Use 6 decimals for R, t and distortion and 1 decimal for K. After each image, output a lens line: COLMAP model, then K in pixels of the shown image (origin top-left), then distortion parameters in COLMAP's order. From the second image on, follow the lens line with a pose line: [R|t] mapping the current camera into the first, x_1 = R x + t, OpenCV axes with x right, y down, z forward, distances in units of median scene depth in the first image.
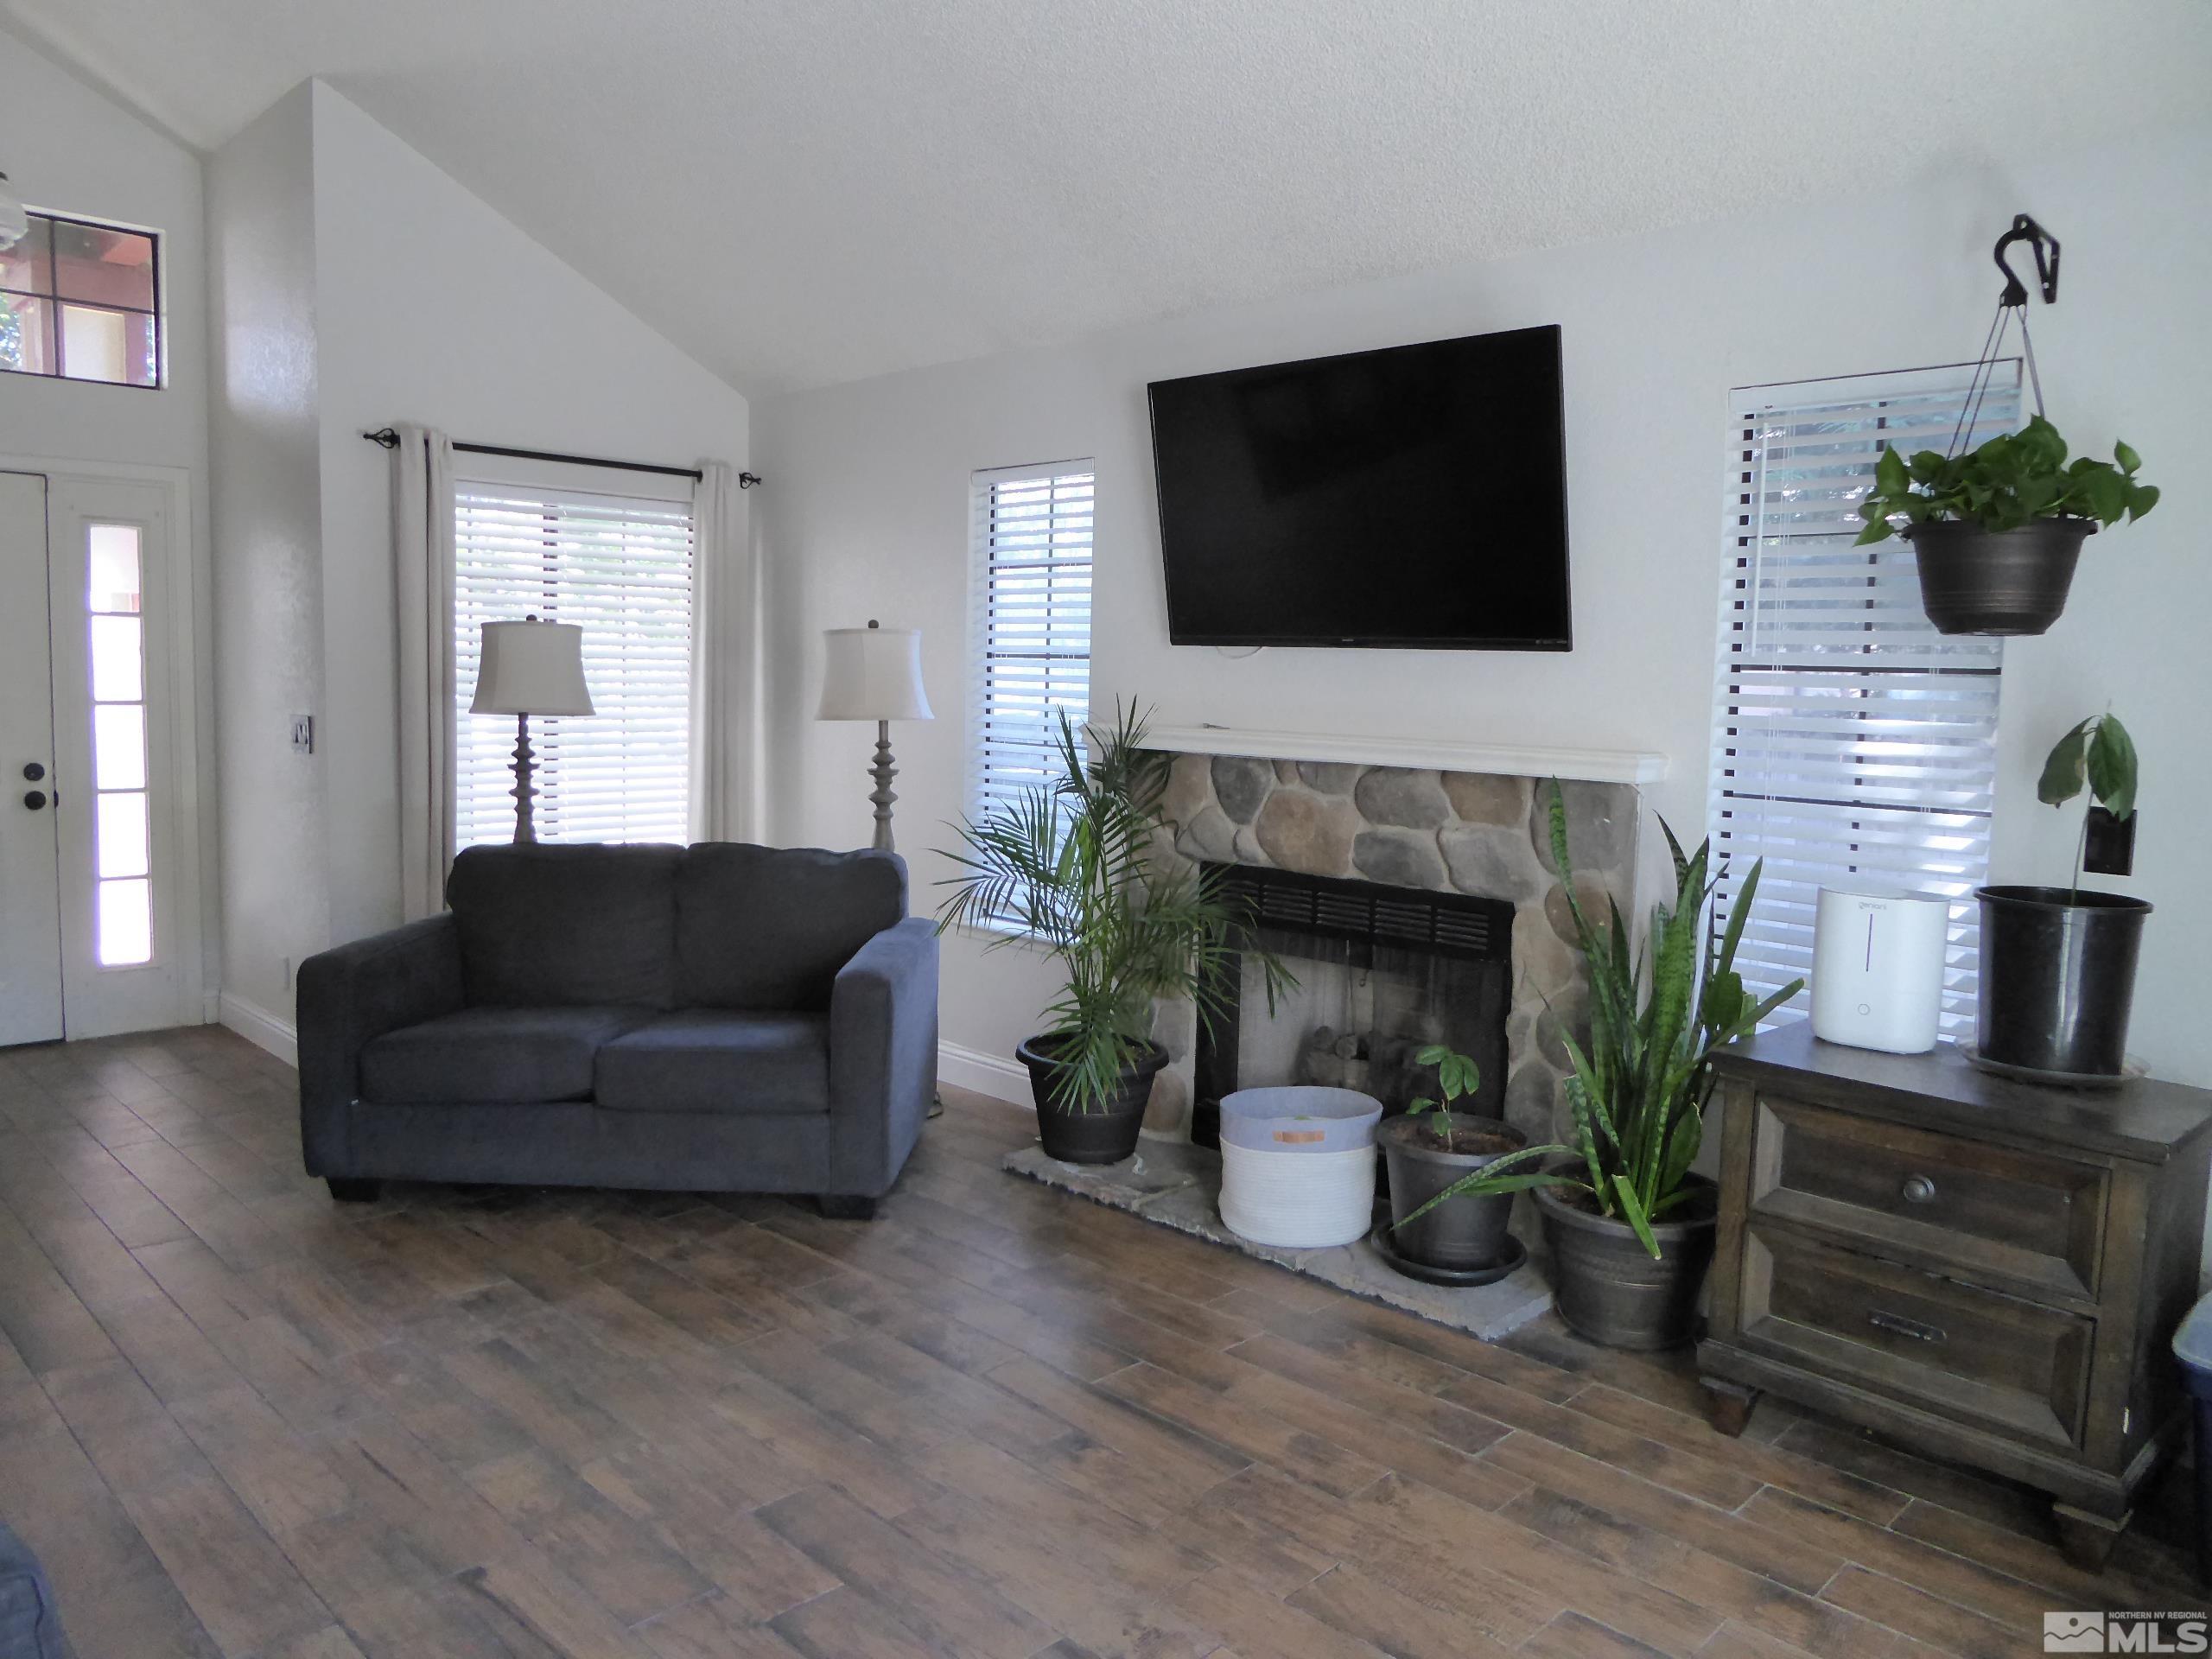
lens RADIAL K [[1567.9, 0, 1089.8], [0, 1567.9, 829.0], [0, 0, 1]] dist [-0.042339, 0.015731]
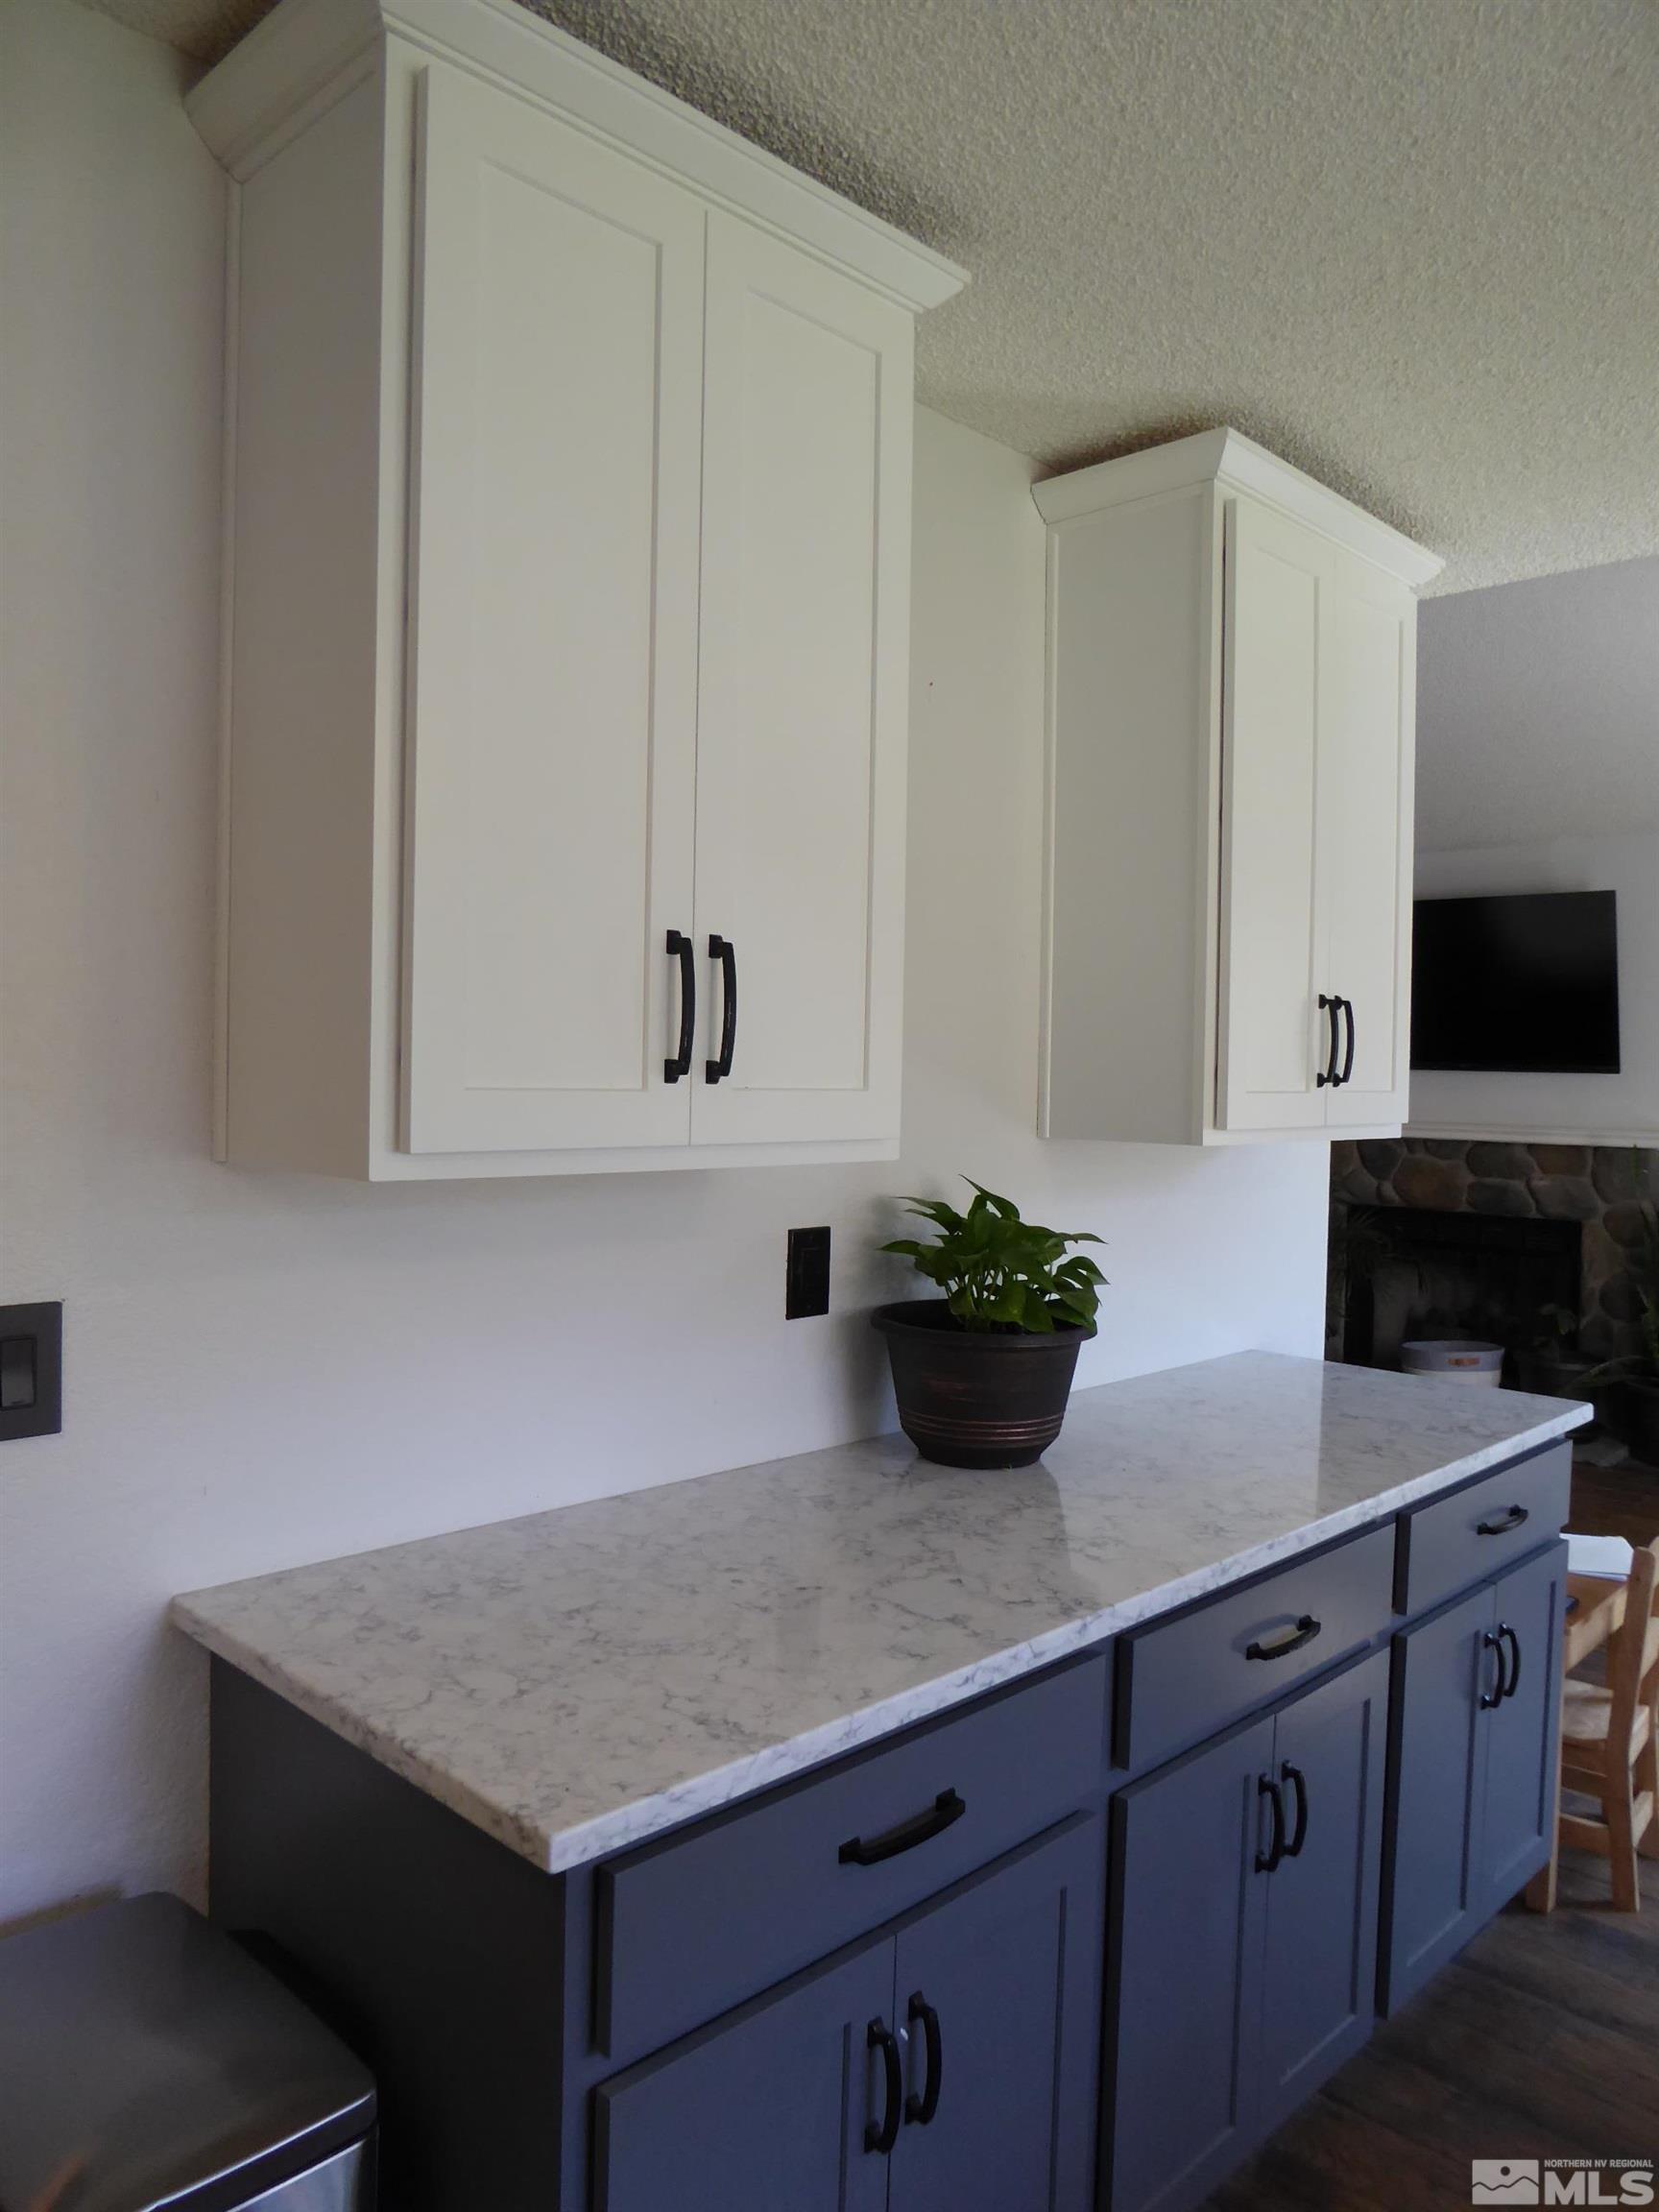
lens RADIAL K [[1567.9, 0, 830.4], [0, 1567.9, 1115.8], [0, 0, 1]] dist [-0.042339, 0.015731]
pose [[0.999633, -0.008860, 0.025592, -0.591718], [0.010529, 0.997775, -0.065837, 0.036109], [-0.024951, 0.066083, 0.997502, -0.670162]]
